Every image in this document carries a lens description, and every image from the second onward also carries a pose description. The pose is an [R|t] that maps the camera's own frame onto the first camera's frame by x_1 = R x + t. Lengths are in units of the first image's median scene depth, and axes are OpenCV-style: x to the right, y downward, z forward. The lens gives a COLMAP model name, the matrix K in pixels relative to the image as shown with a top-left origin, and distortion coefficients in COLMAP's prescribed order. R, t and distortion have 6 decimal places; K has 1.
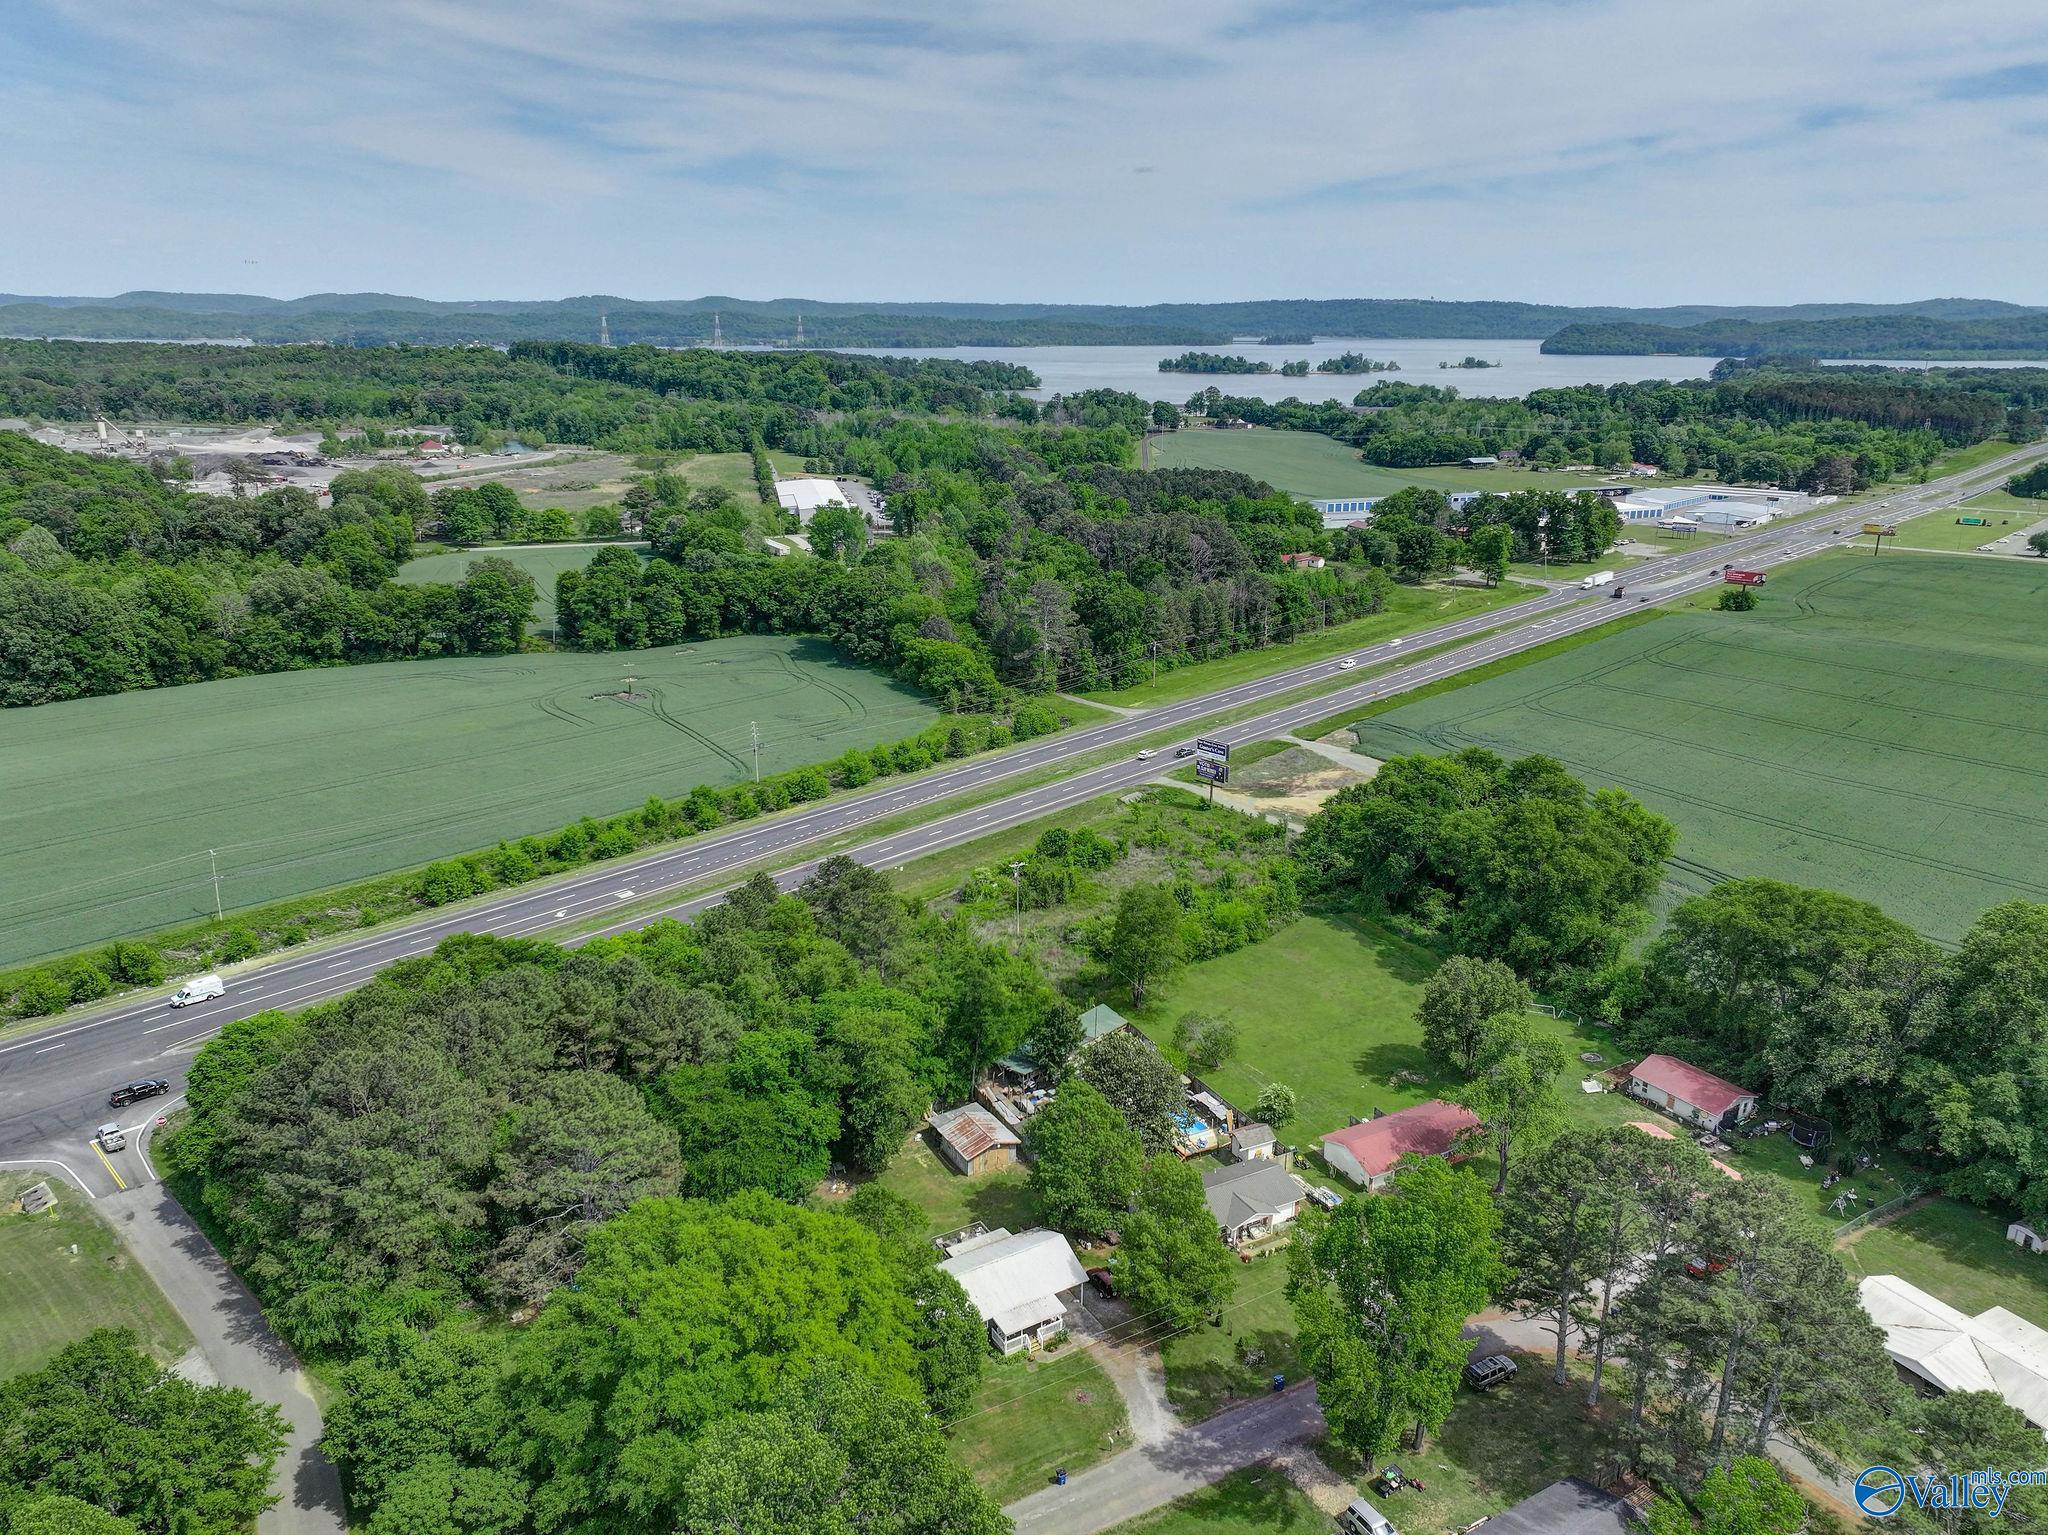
lens RADIAL K [[1425.3, 0, 1033.6], [0, 1425.3, 778.5], [0, 0, 1]] dist [-0.001309, 0.018647]
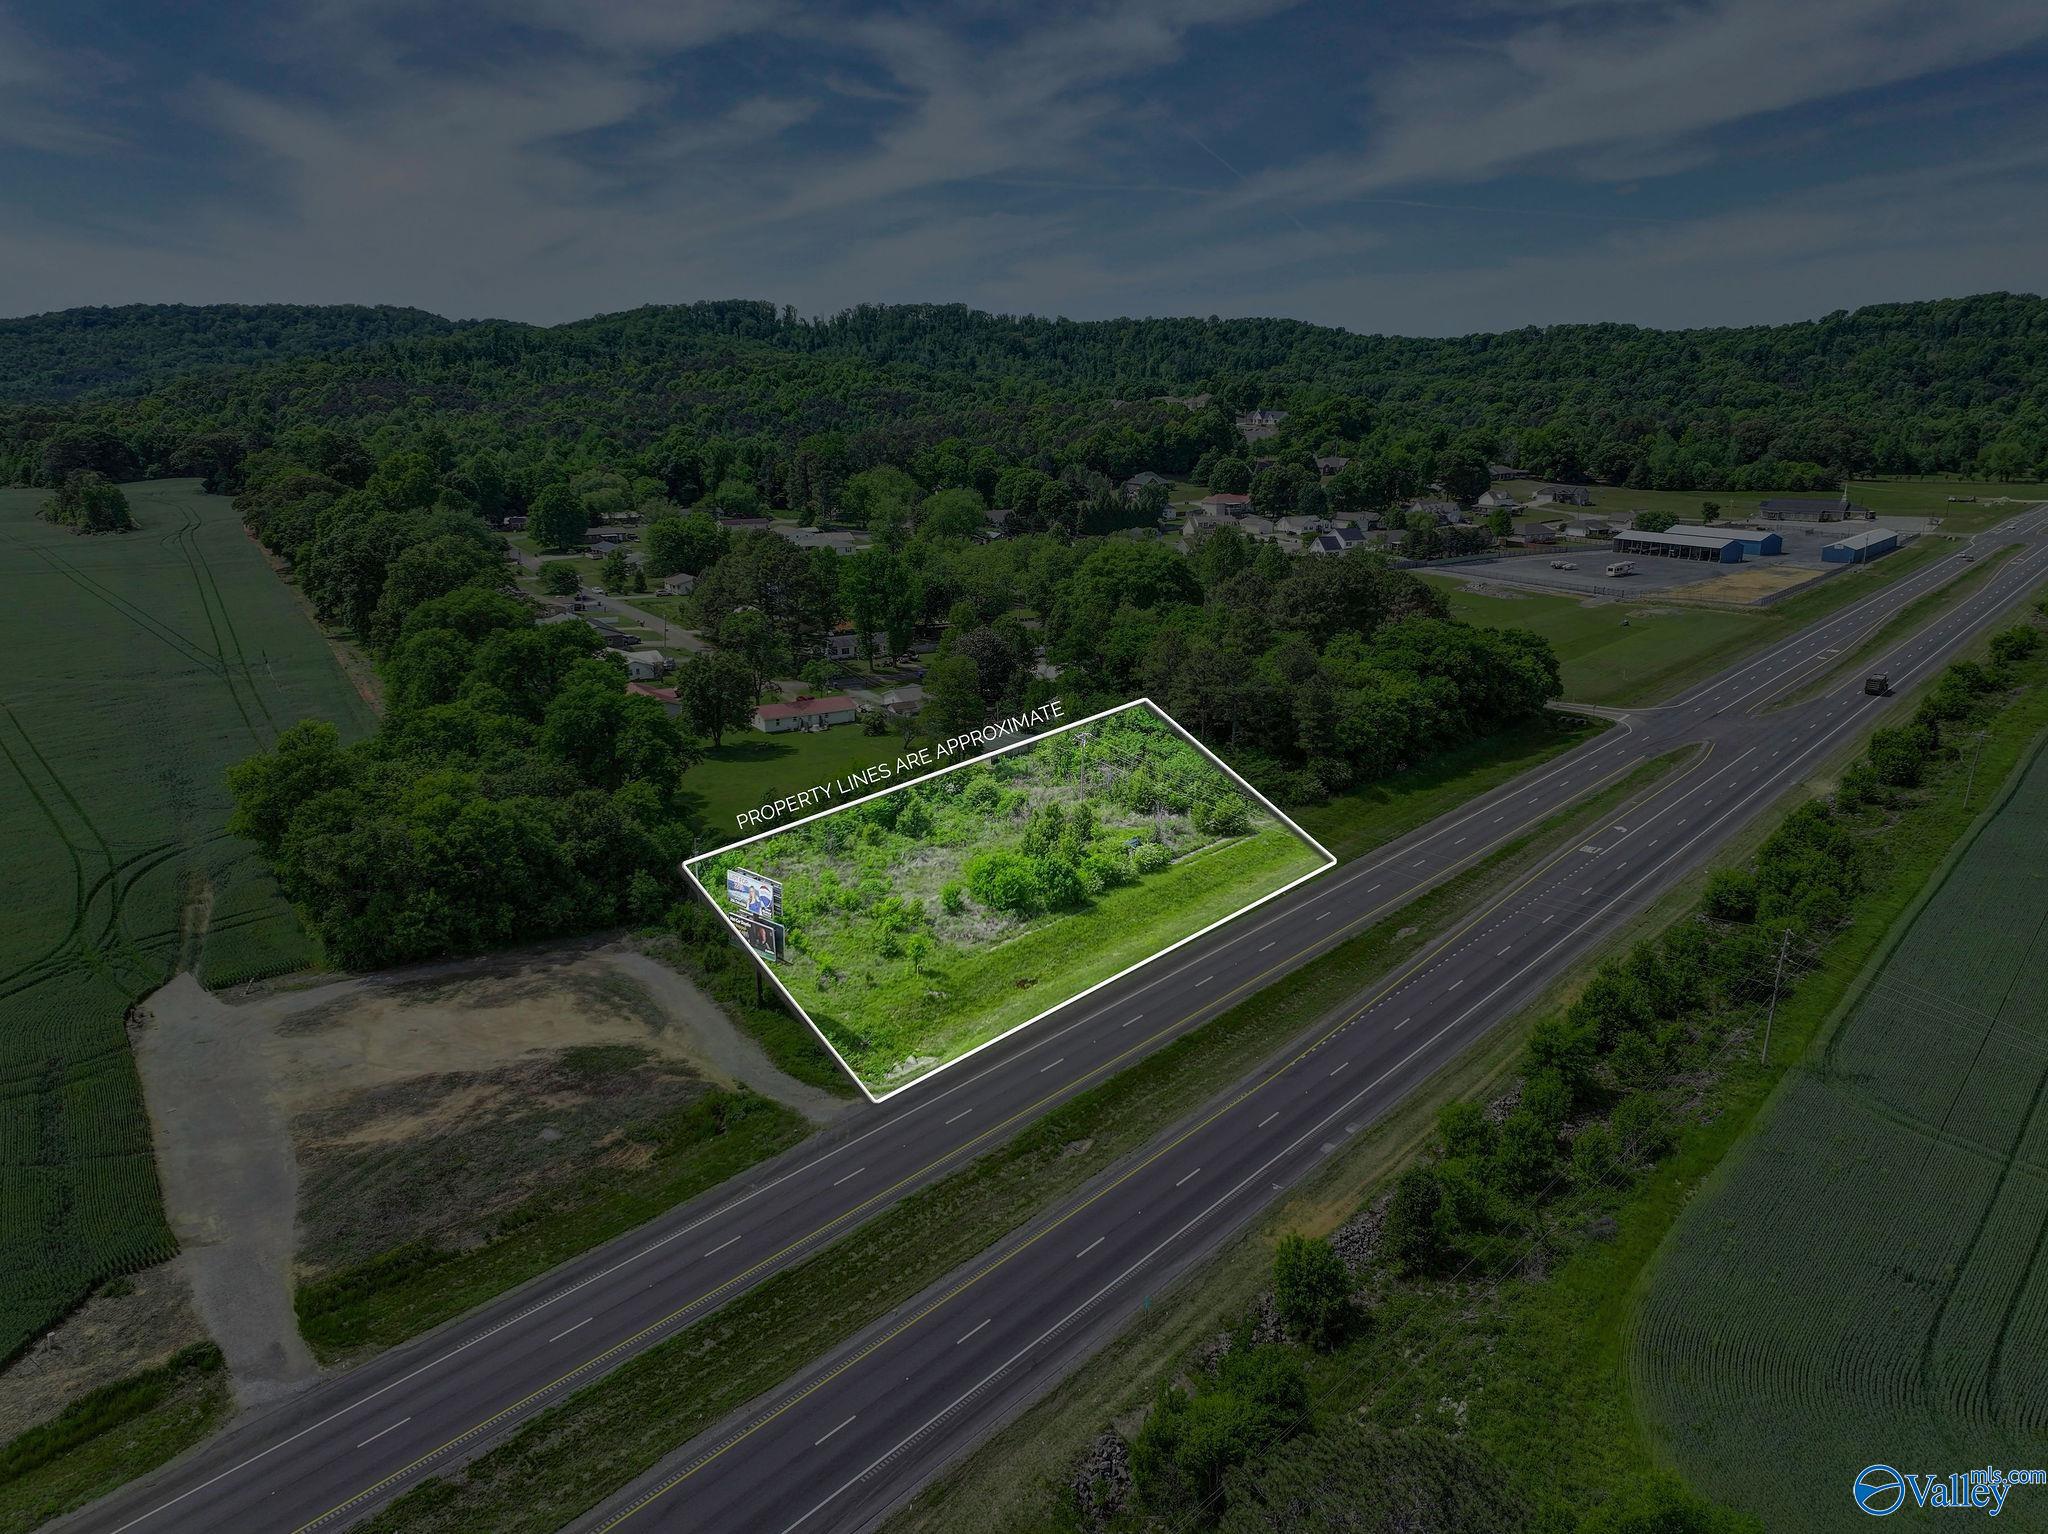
lens RADIAL K [[1425.3, 0, 1033.6], [0, 1425.3, 778.0], [0, 0, 1]] dist [-0.001309, 0.018647]
pose [[-0.997878, 0.012391, -0.063917, 0.058056], [-0.024657, 0.836674, 0.547146, -0.306615], [0.060257, 0.547561, -0.834593, 1.318517]]
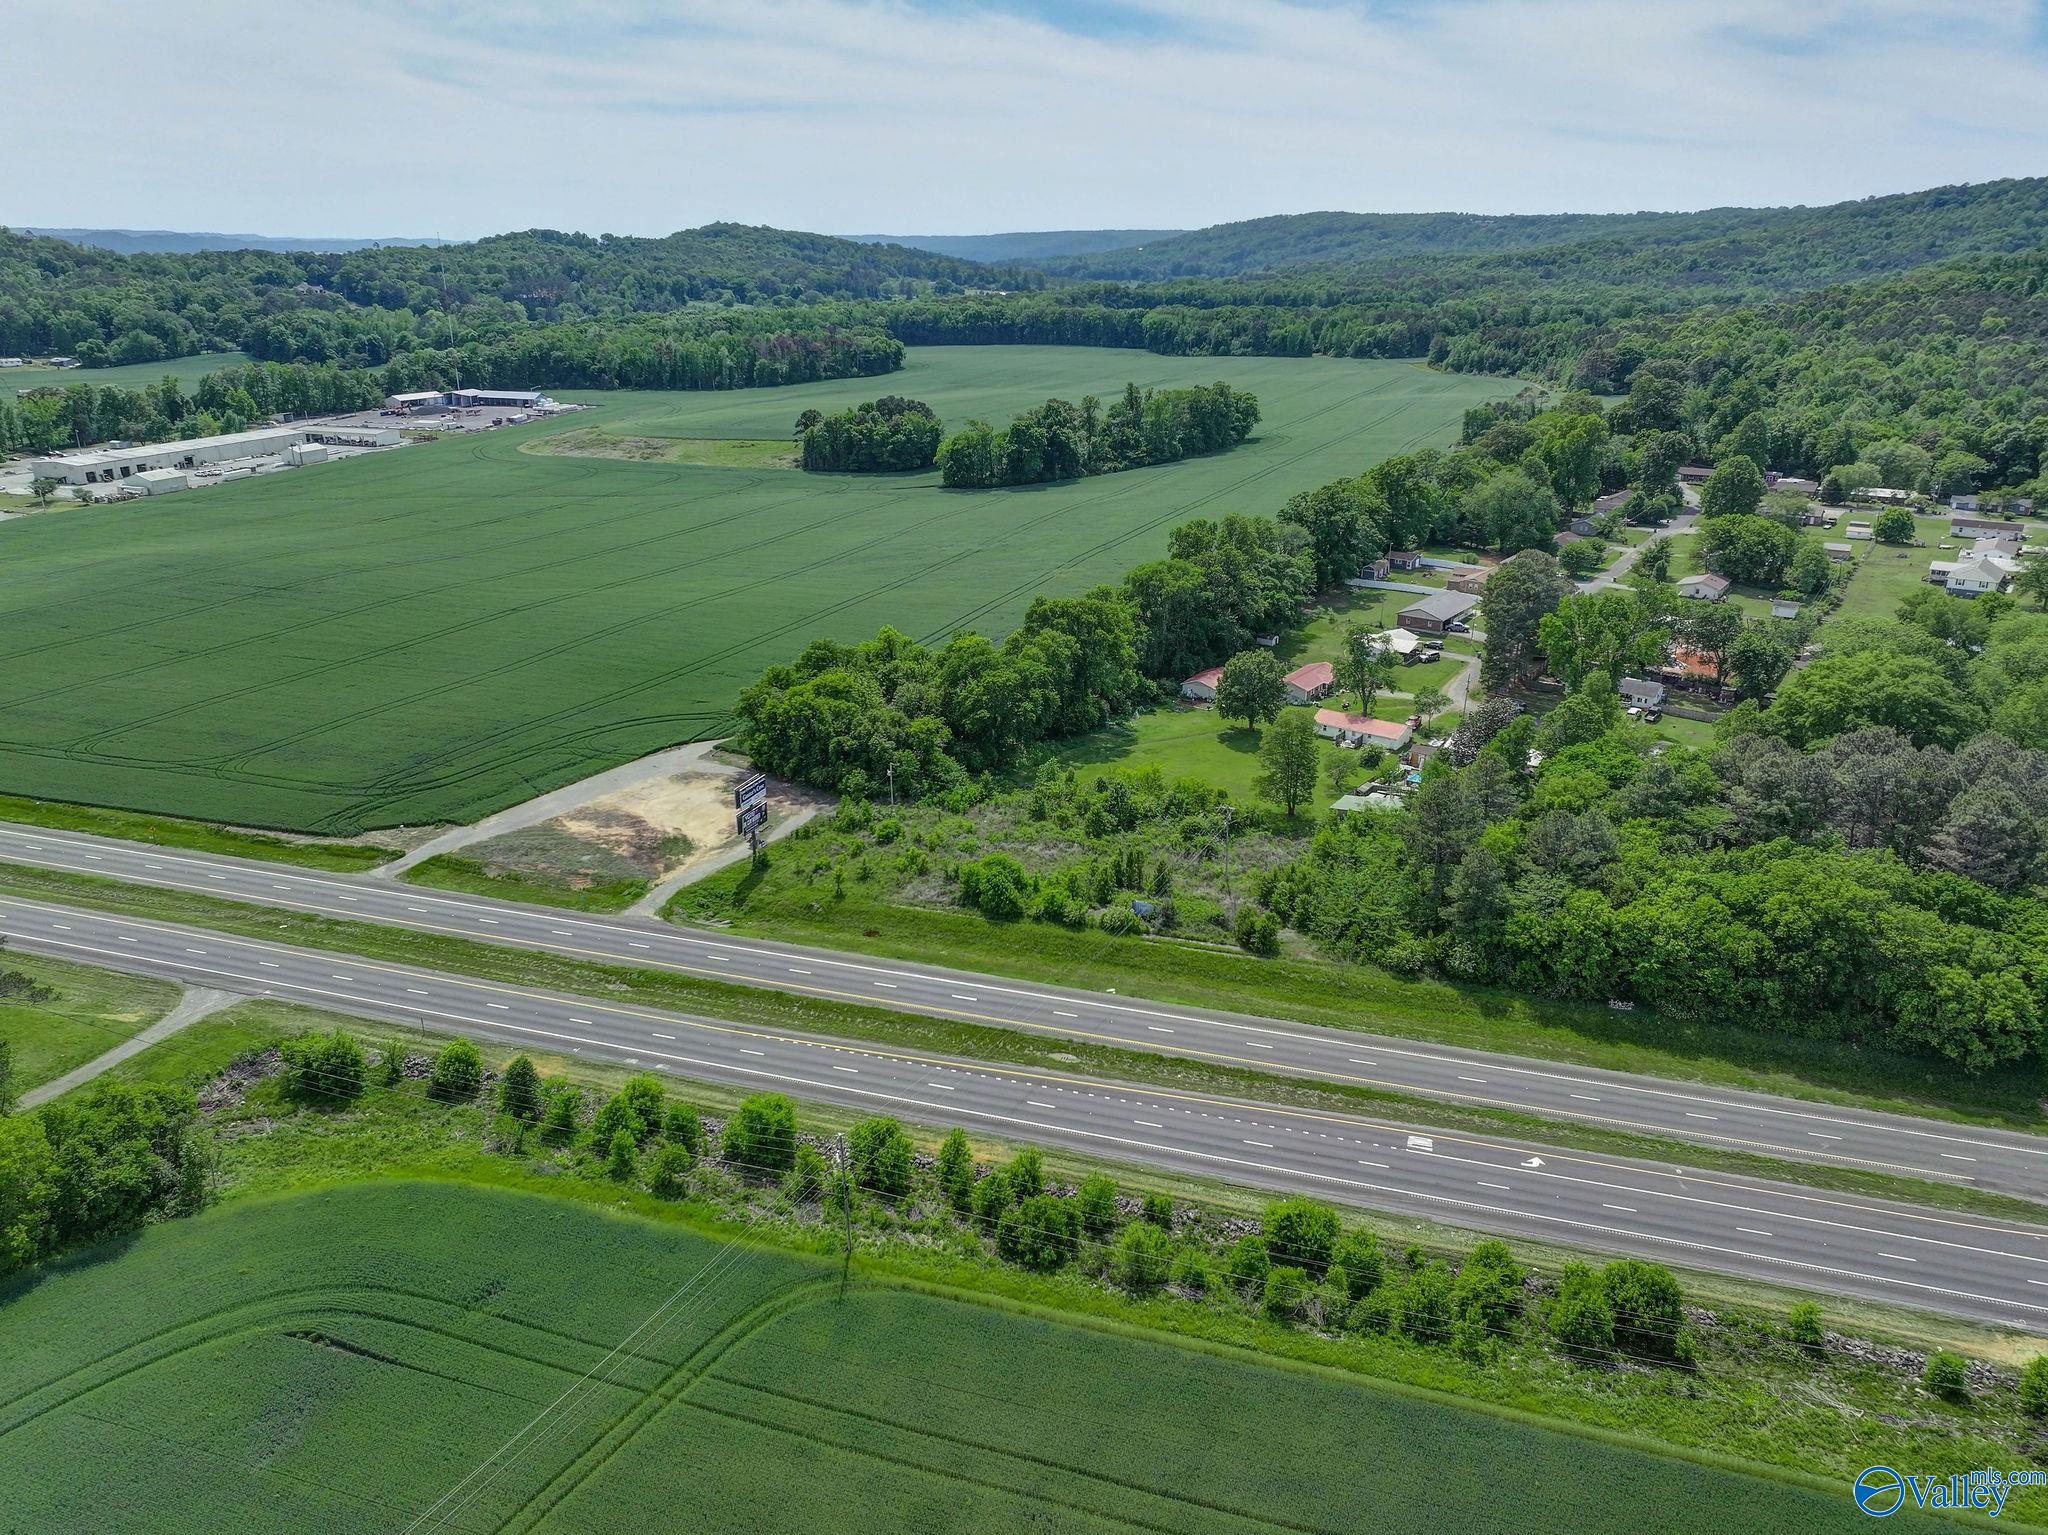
lens RADIAL K [[1412.0, 0, 1040.7], [0, 1412.0, 792.8], [0, 0, 1]] dist [0.017568, -0.002967]
pose [[-0.443512, -0.329253, 0.833601, -0.563613], [0.272635, 0.836443, 0.475429, -0.328191], [-0.853796, 0.438127, -0.281206, 1.023944]]
